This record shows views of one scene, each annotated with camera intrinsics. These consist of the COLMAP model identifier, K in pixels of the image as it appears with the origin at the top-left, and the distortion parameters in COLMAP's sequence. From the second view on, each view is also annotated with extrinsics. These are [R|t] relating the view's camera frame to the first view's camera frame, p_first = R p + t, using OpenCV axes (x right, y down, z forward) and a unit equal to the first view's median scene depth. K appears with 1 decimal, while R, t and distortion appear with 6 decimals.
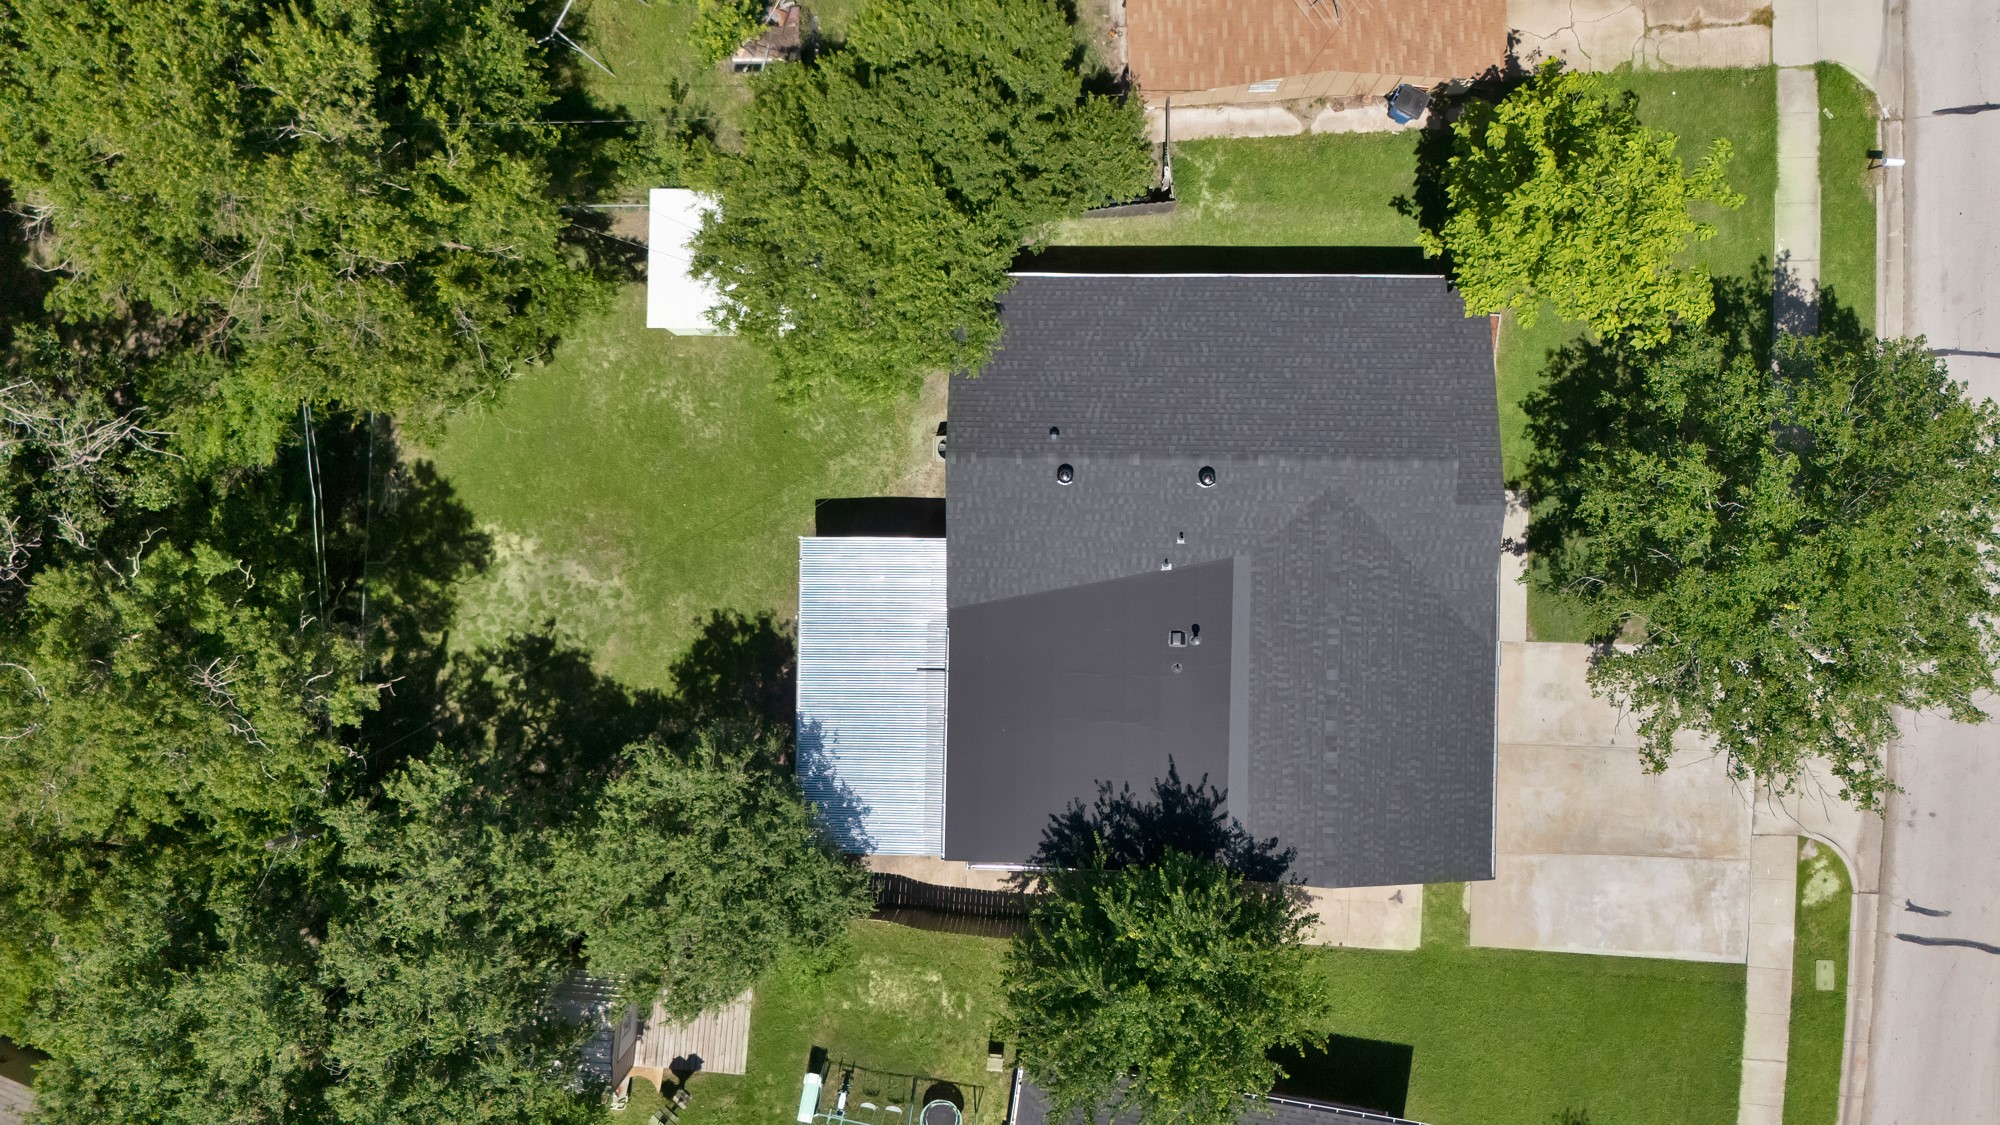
lens RADIAL K [[1483.8, 0, 1009.9], [0, 1483.8, 556.8], [0, 0, 1]] dist [0.122629, -0.129197]
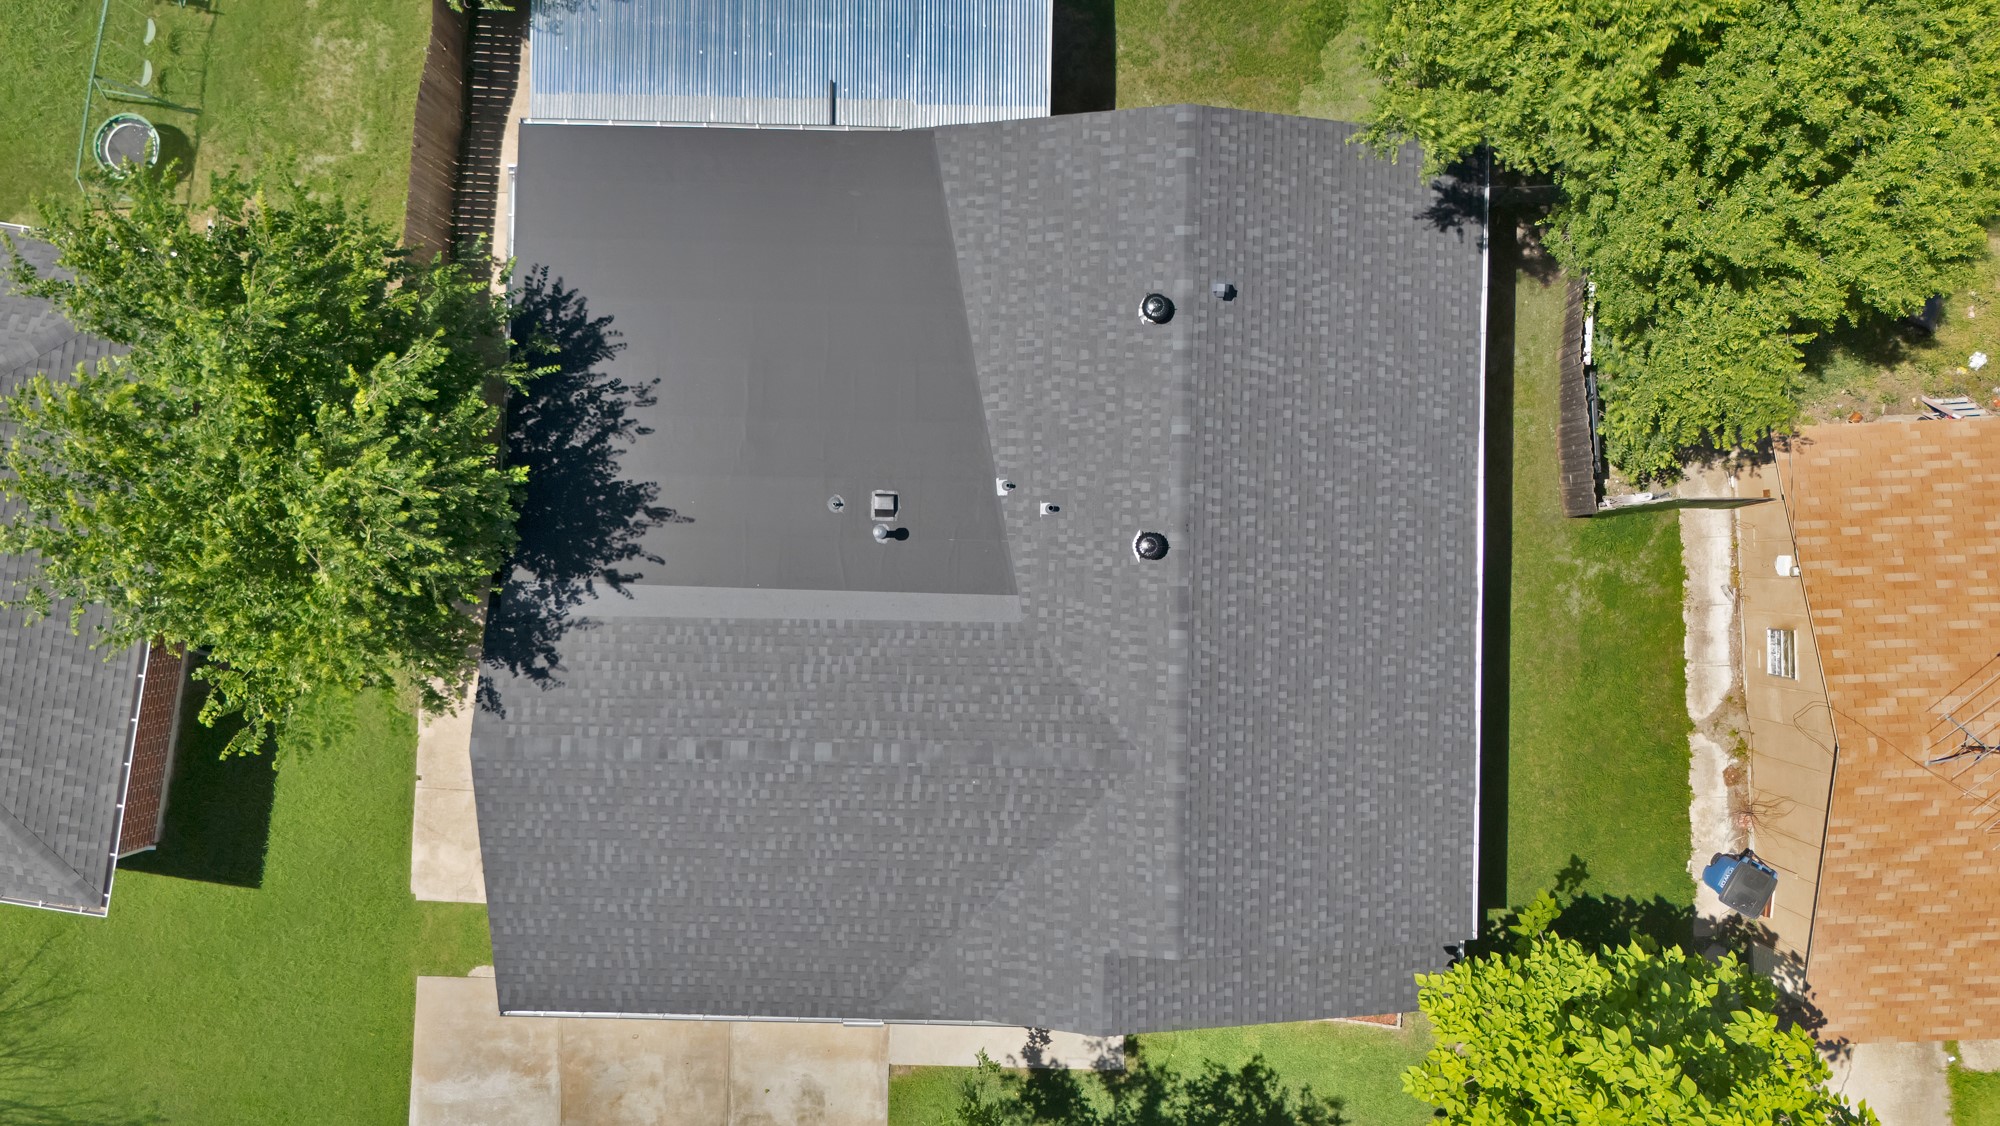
lens RADIAL K [[1483.8, 0, 1009.9], [0, 1483.8, 557.3], [0, 0, 1]] dist [0.122629, -0.129197]
pose [[-0.001156, 0.999759, 0.021912, 0.121159], [-0.999942, -0.001389, 0.010640, -0.002966], [0.010668, -0.021898, 0.999703, 0.389905]]
